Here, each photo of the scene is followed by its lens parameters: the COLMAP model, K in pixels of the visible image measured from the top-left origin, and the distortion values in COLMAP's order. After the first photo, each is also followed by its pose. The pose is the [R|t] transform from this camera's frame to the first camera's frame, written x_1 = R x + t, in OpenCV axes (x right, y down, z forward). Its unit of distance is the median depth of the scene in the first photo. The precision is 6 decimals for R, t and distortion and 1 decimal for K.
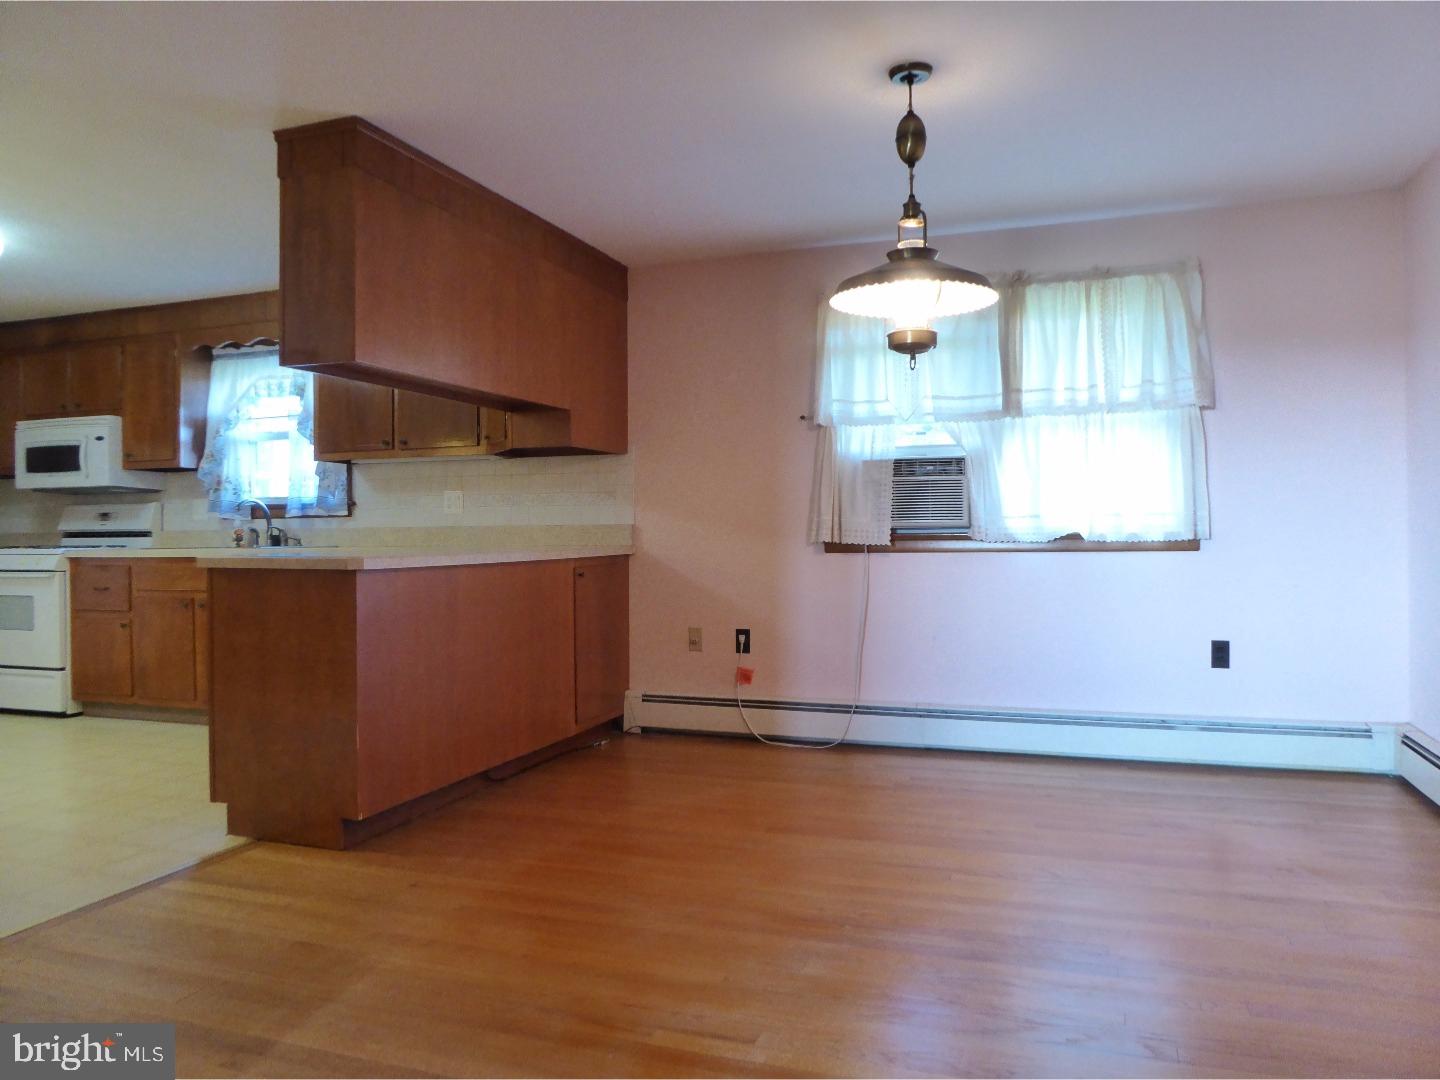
lens RADIAL K [[1015.2, 0, 734.2], [0, 1015.2, 540.8], [0, 0, 1]] dist [-0.072566, 0.047120]
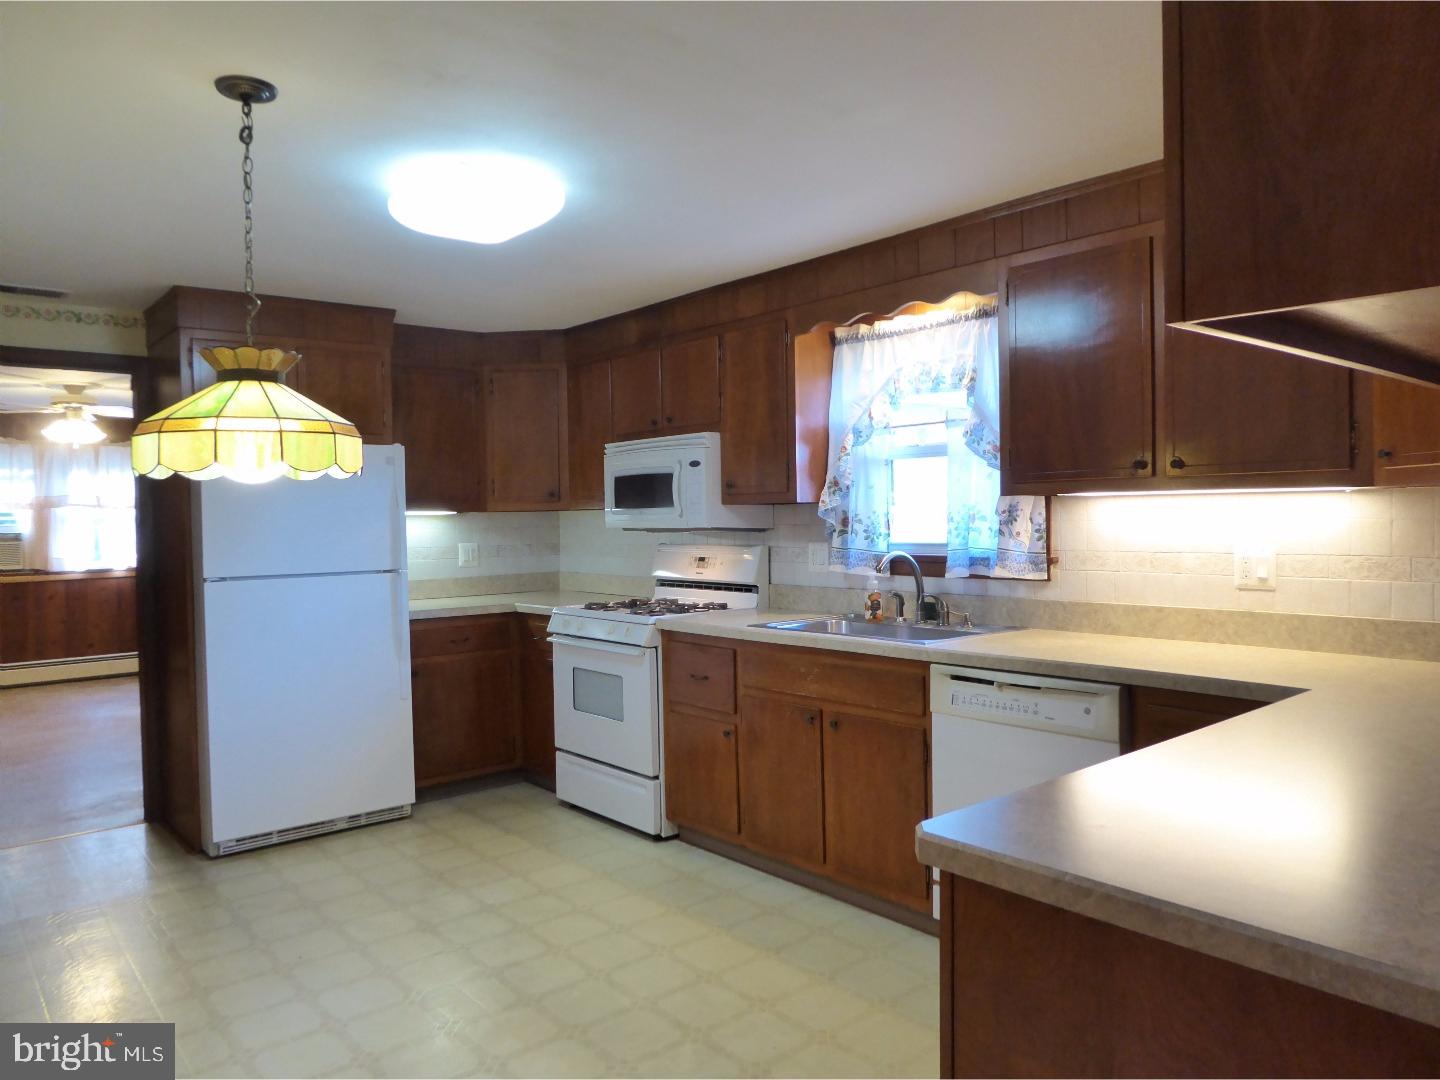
lens RADIAL K [[1015.2, 0, 734.2], [0, 1015.2, 540.8], [0, 0, 1]] dist [-0.072566, 0.047120]
pose [[0.862820, 0.004967, -0.505487, -0.233027], [0.010050, 0.999586, 0.026976, -0.066651], [0.505411, -0.028356, 0.862413, 0.363610]]
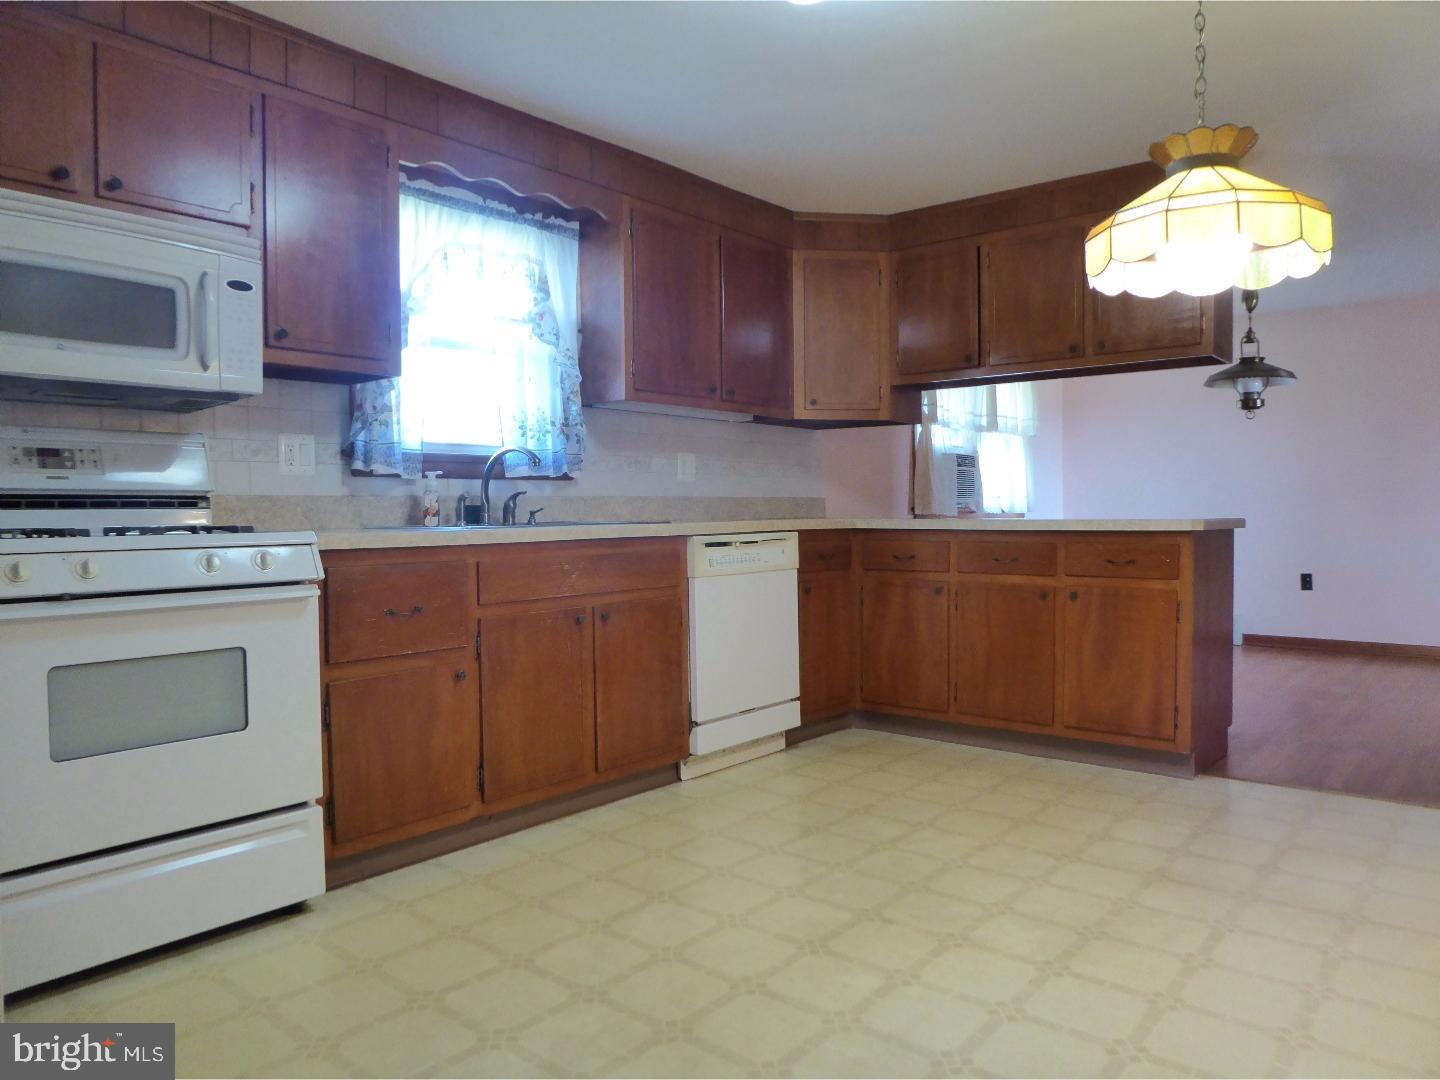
lens RADIAL K [[1040.0, 0, 720.0], [0, 1040.0, 540.0], [0, 0, 1]] dist [-0.002643, -0.000605]
pose [[0.340532, -0.022787, 0.939957, -1.019880], [0.008070, 0.999740, 0.021313, 0.003057], [-0.940198, 0.000328, 0.340628, 0.643748]]
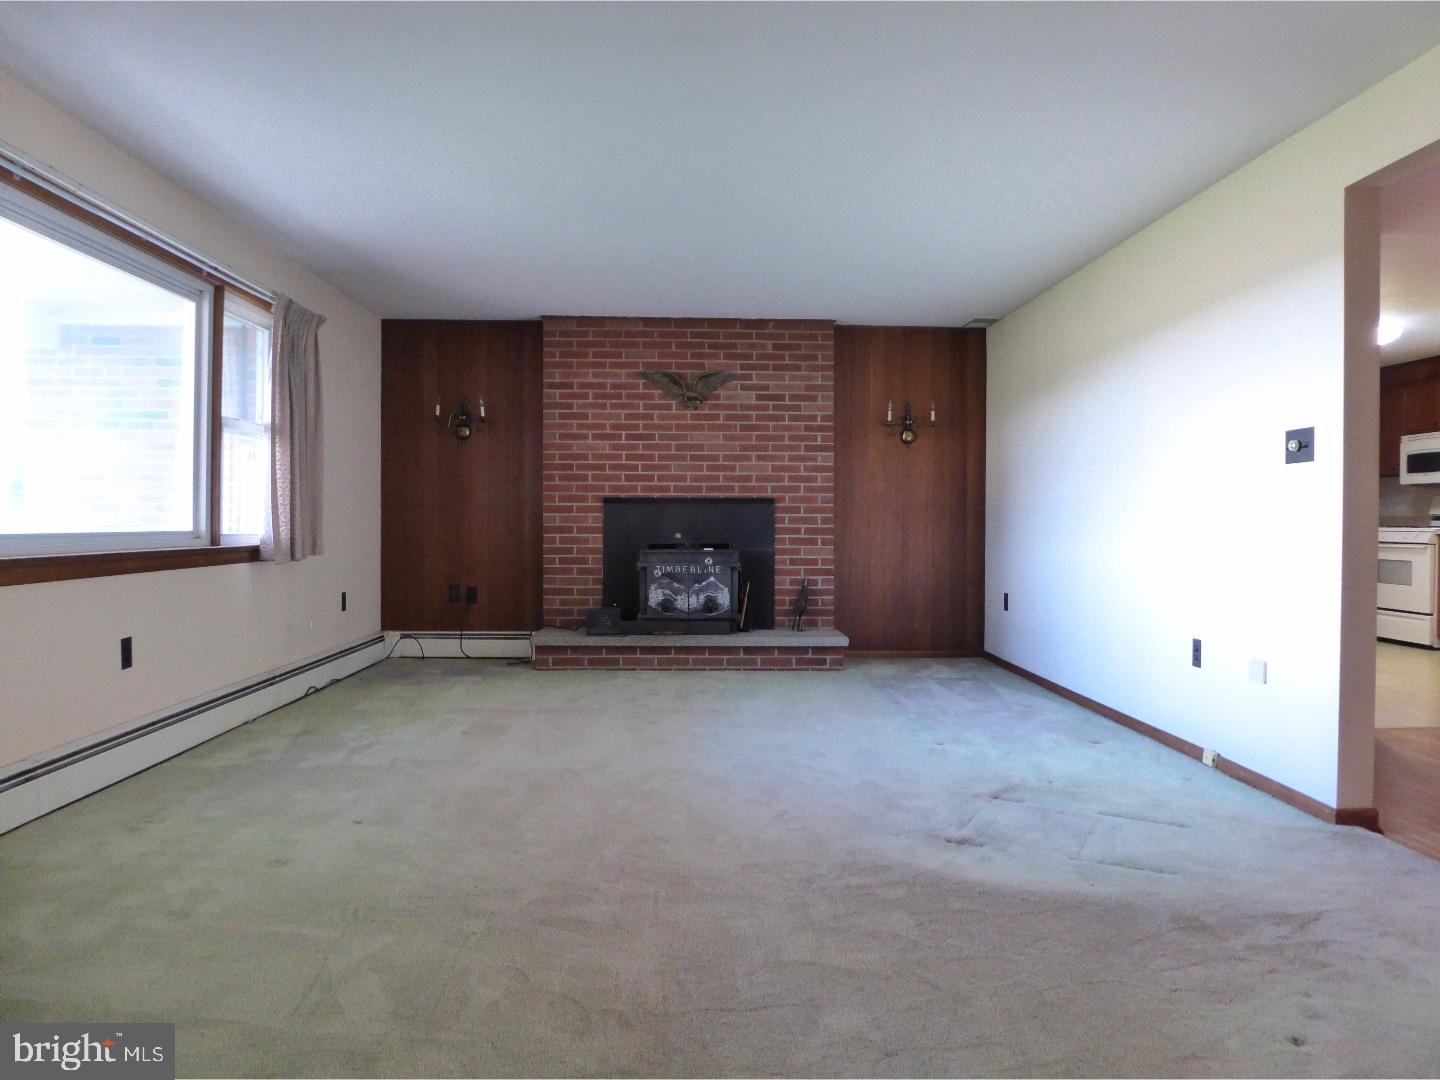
lens RADIAL K [[1015.2, 0, 734.2], [0, 1015.2, 540.8], [0, 0, 1]] dist [-0.072566, 0.047120]
pose [[0.356738, 0.022343, -0.933937, 0.258487], [-0.007056, 0.999750, 0.021222, 0.003645], [0.934178, -0.000980, 0.356806, -0.393496]]
